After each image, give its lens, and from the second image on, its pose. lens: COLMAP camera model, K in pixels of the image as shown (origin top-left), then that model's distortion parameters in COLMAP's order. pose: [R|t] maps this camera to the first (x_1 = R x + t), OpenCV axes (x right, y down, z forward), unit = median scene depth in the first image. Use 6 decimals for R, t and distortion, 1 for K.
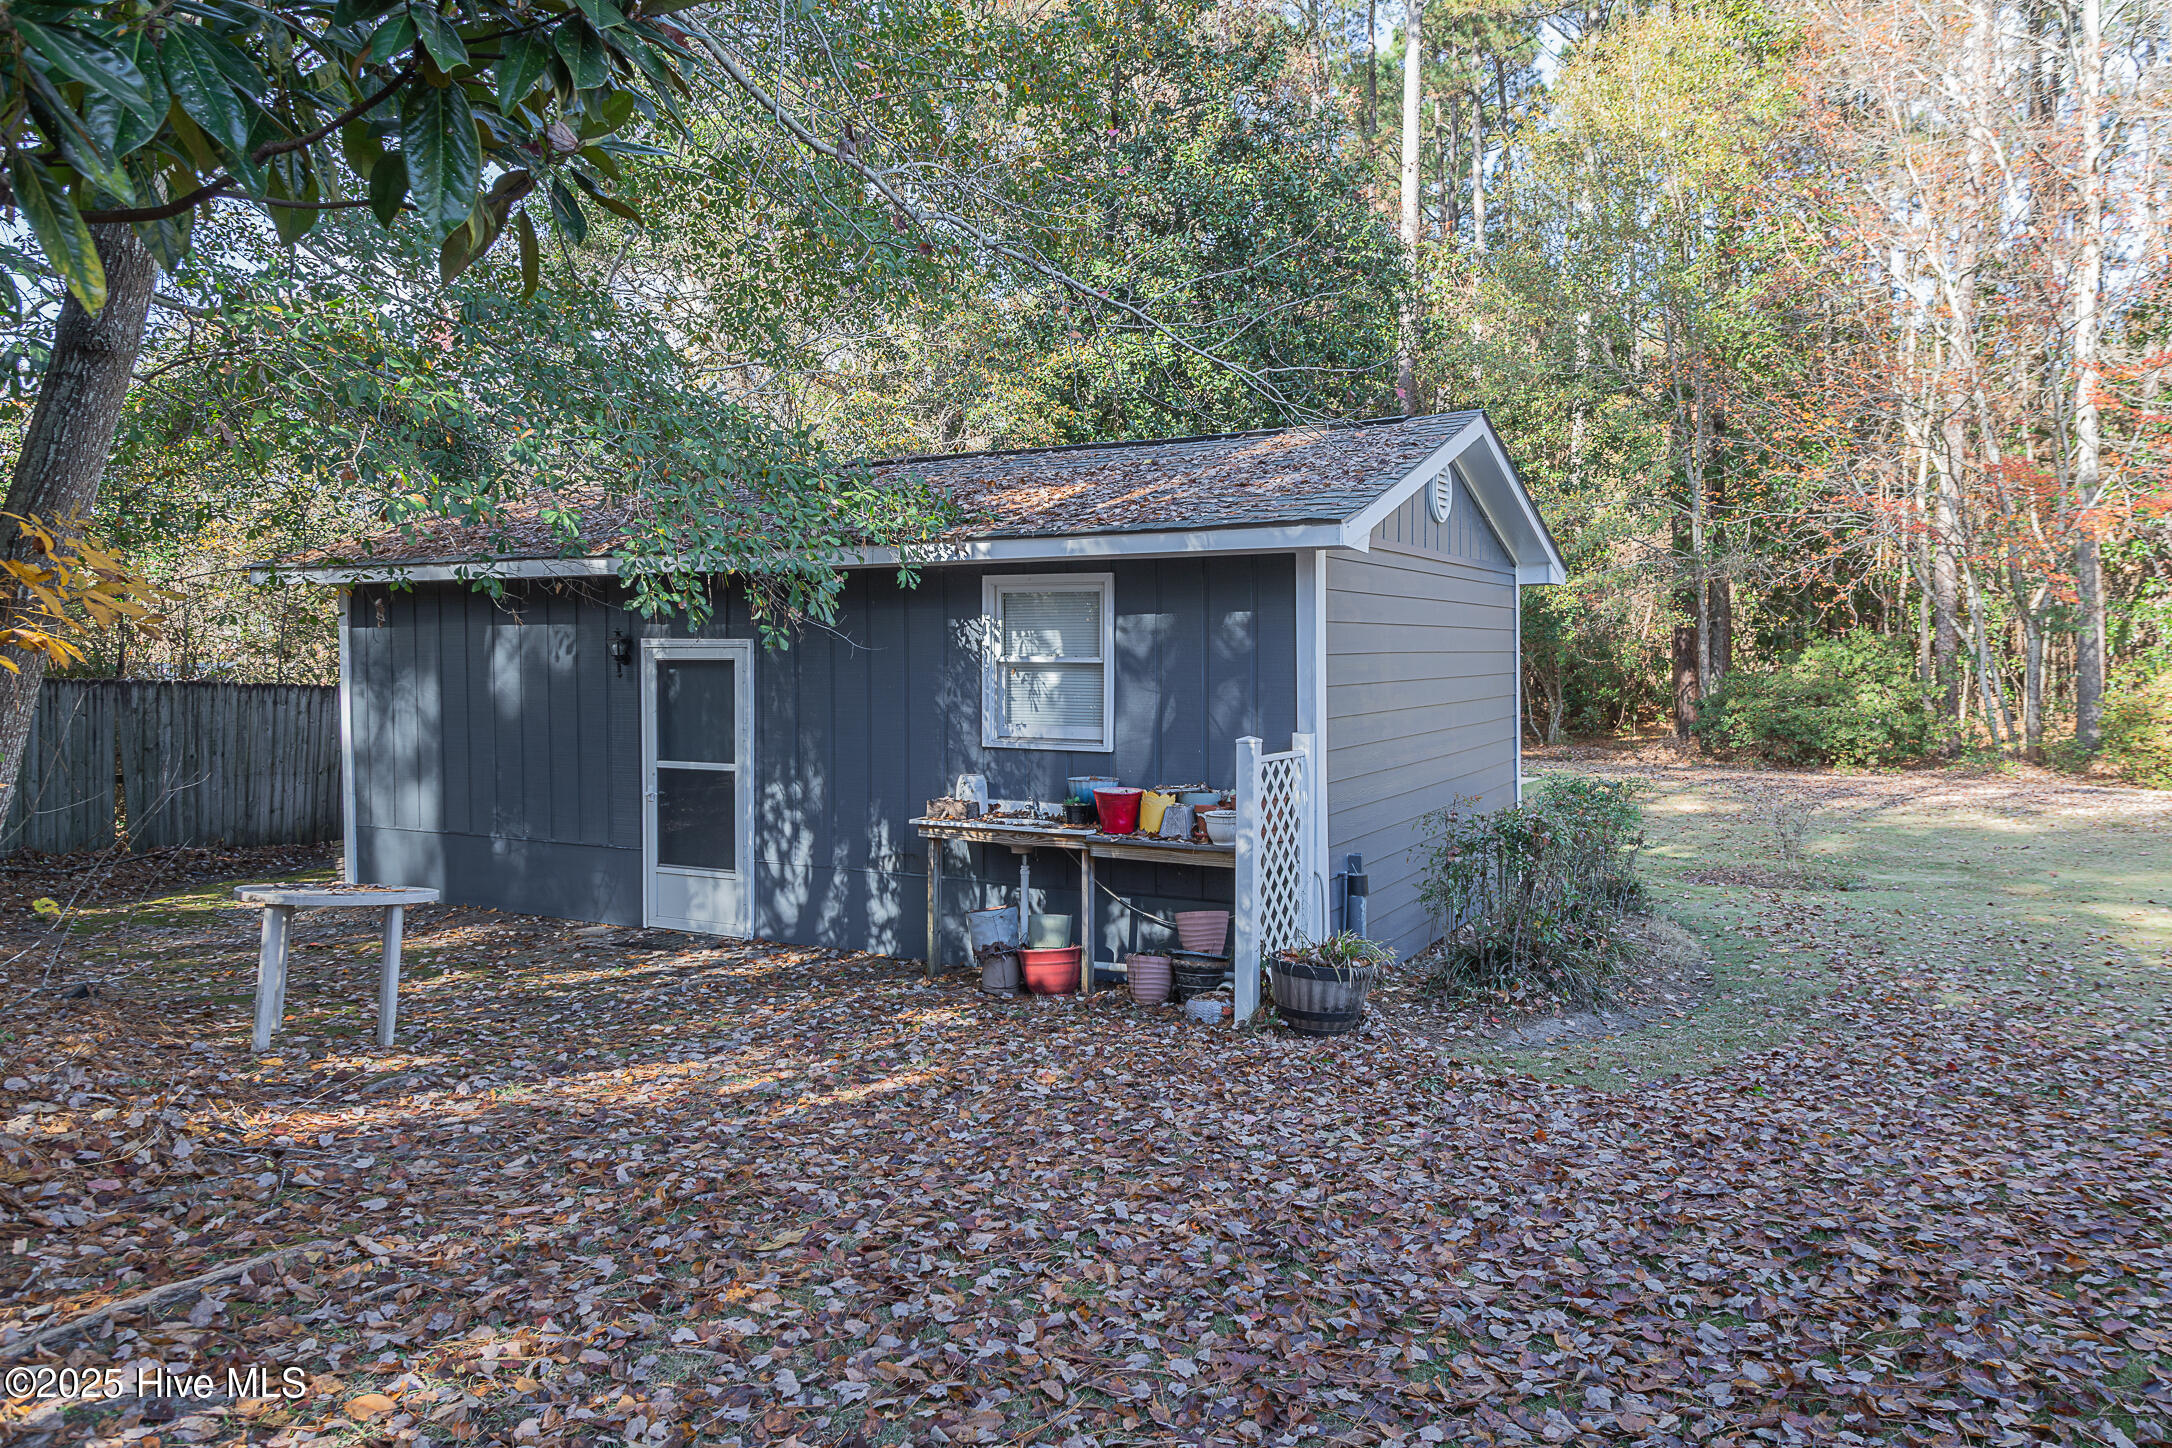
lens RADIAL K [[1553.2, 0, 1078.6], [0, 1553.2, 715.1], [0, 0, 1]] dist [0.000275, 0.000137]
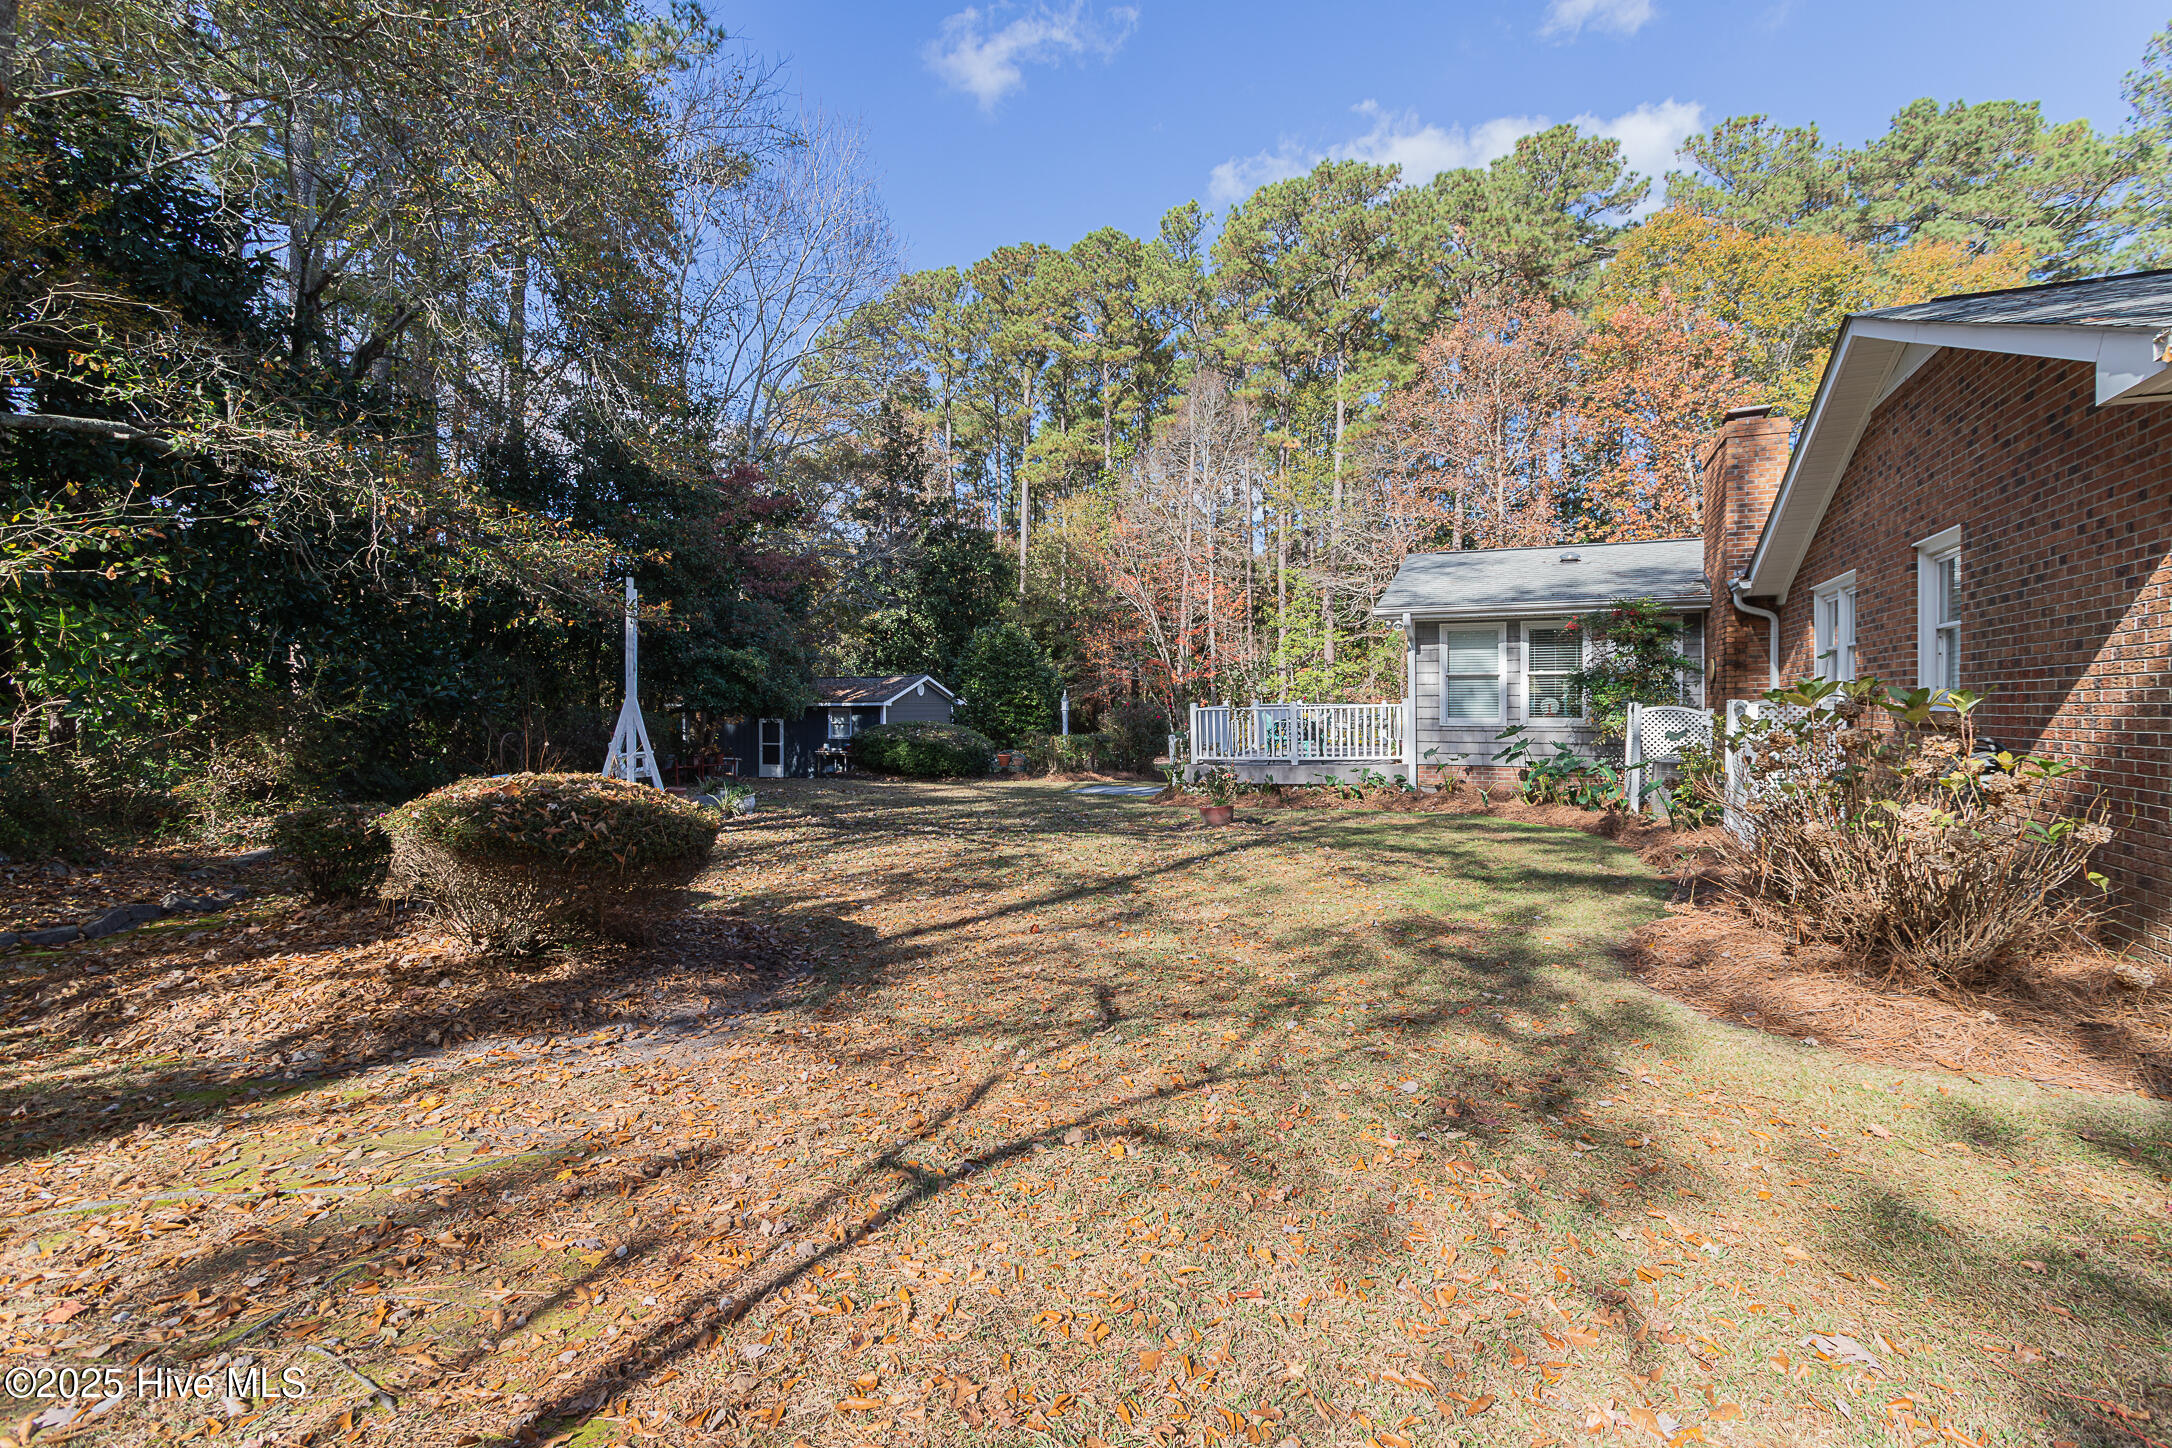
lens RADIAL K [[1048.6, 0, 1087.3], [0, 1048.6, 723.1], [0, 0, 1]] dist [-0.001705, 0.004413]
pose [[0.990251, -0.009739, 0.138951, 0.292882], [0.012981, 0.999664, -0.022441, 0.053764], [-0.138686, 0.024026, 0.990045, -2.491885]]
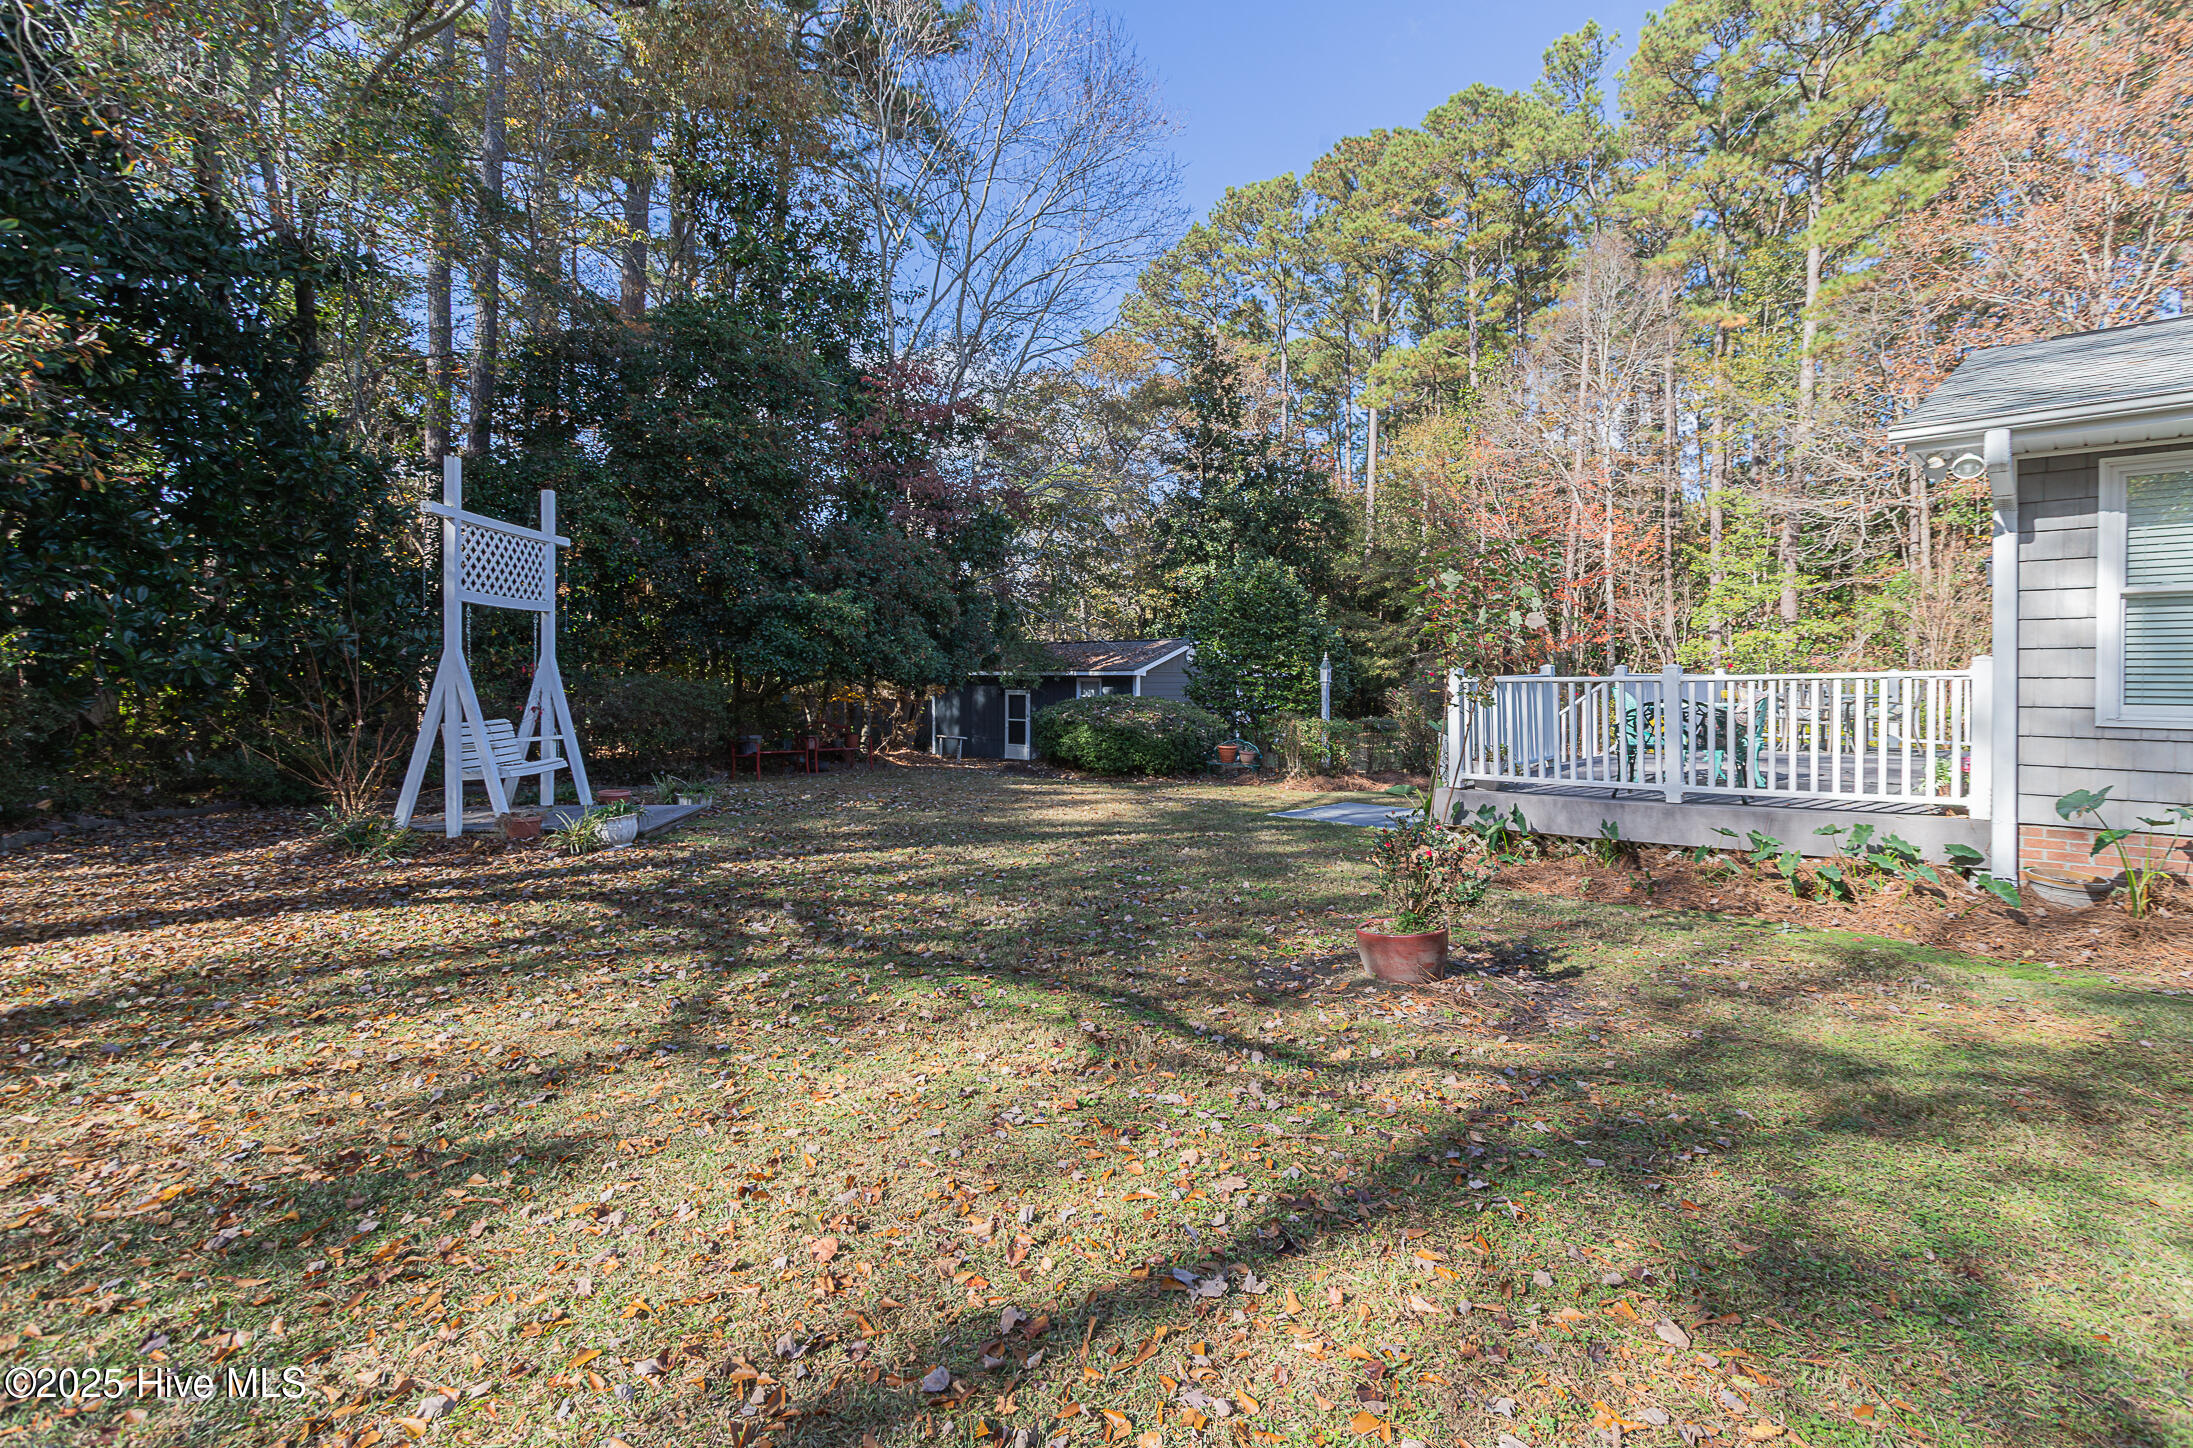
lens RADIAL K [[1058.7, 0, 1092.1], [0, 1058.7, 694.2], [0, 0, 1]] dist [-0.001705, 0.004413]
pose [[0.976172, 0.004256, -0.216958, 0.581274], [-0.010034, 0.999623, -0.025538, 0.034220], [0.216767, 0.027106, 0.975847, -1.783268]]
